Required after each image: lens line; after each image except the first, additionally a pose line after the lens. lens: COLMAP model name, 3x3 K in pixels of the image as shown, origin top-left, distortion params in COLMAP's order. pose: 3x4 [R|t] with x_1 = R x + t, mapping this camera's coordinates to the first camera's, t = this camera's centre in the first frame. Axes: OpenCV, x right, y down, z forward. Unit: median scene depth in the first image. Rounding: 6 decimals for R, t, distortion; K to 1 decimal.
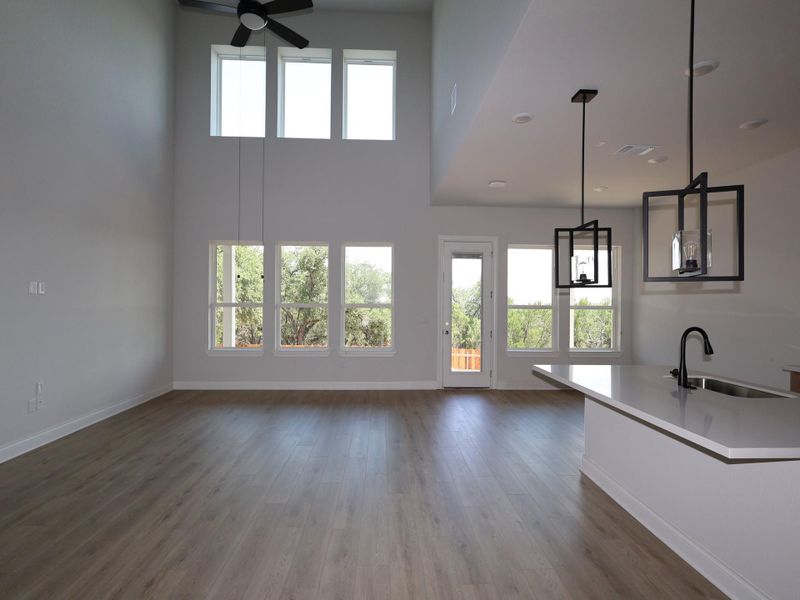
lens RADIAL K [[421.4, 0, 401.2], [0, 421.4, 298.9], [0, 0, 1]] dist [-0.003248, 0.001054]
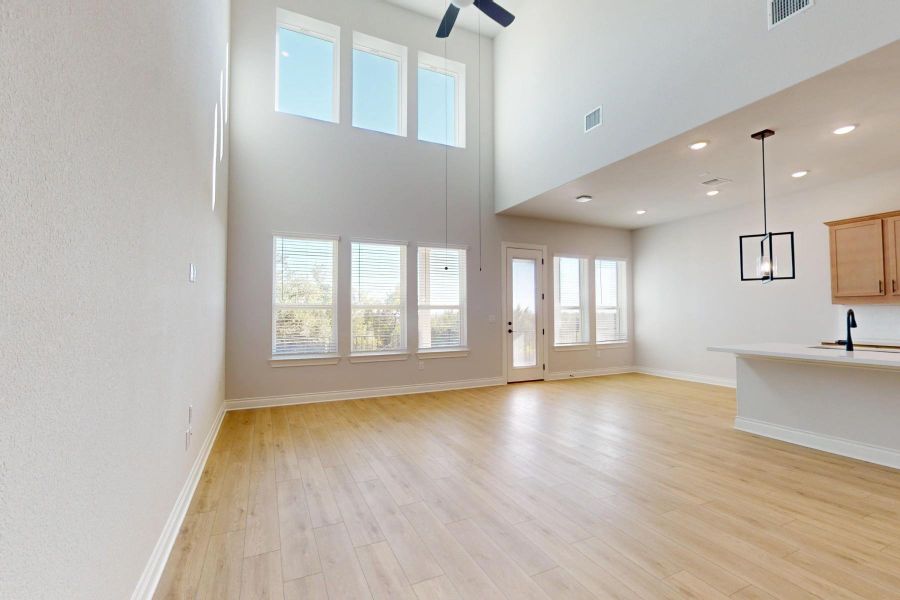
lens RADIAL K [[390.8, 0, 441.8], [0, 390.8, 303.6], [0, 0, 1]] dist [-0.003487, 0.000224]
pose [[0.923577, -0.002453, 0.383406, -0.784775], [0.008563, 0.999862, -0.014230, 0.037861], [-0.383319, 0.016425, 0.923470, 0.239596]]
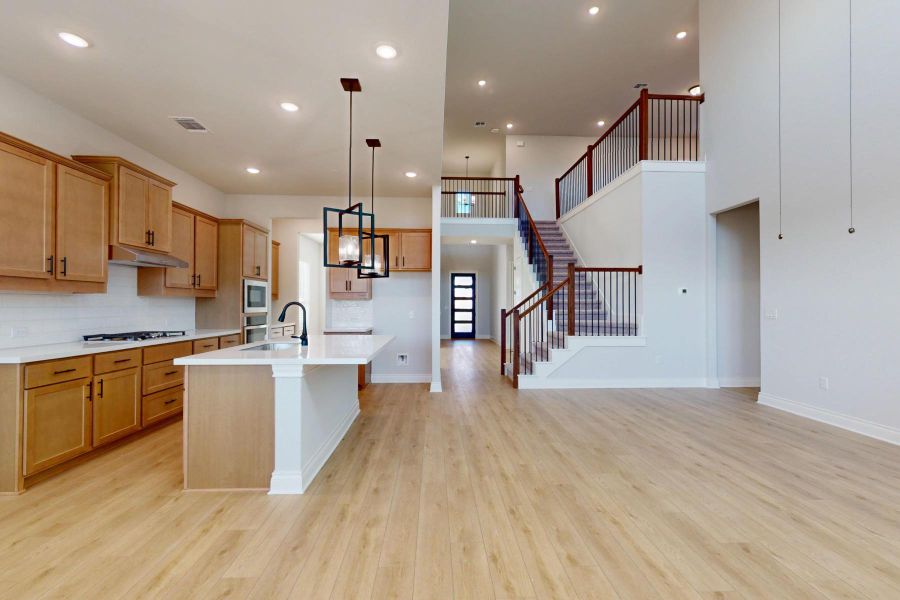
lens RADIAL K [[390.8, 0, 452.9], [0, 390.8, 301.1], [0, 0, 1]] dist [-0.003487, 0.000224]
pose [[-0.999915, -0.007804, -0.010451, 0.154778], [-0.007648, 0.999860, -0.014886, 0.056878], [0.010566, -0.014805, -0.999835, 1.640707]]
